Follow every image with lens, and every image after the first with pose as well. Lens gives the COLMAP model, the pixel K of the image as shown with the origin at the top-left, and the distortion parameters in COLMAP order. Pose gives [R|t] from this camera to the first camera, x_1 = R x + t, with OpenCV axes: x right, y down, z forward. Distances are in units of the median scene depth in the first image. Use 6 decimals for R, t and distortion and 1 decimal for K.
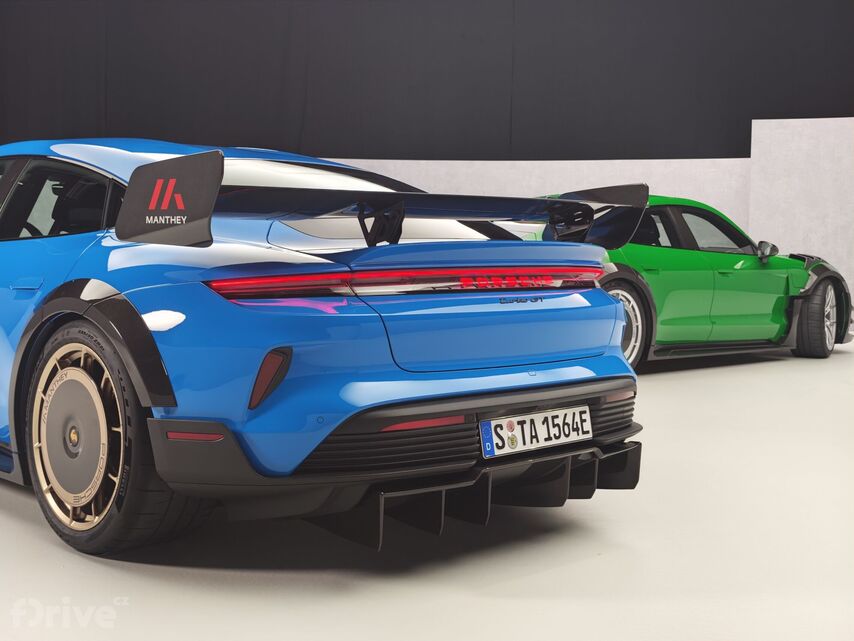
lens RADIAL K [[1152.9, 0, 427.0], [0, 1152.9, 320.5], [0, 0, 1]] dist [0.028443, 0.010733]
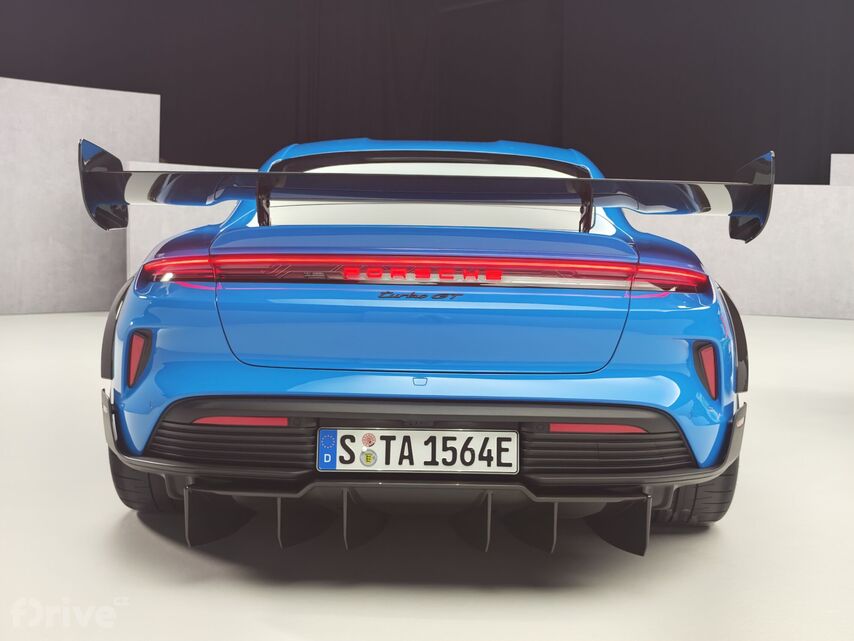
lens RADIAL K [[1152.9, 0, 427.0], [0, 1152.9, 320.5], [0, 0, 1]] dist [0.028443, 0.010733]
pose [[0.686220, 0.051628, -0.725560, 0.711107], [-0.053573, 0.998356, 0.020371, -0.017207], [0.725419, 0.024891, 0.687857, 0.427659]]
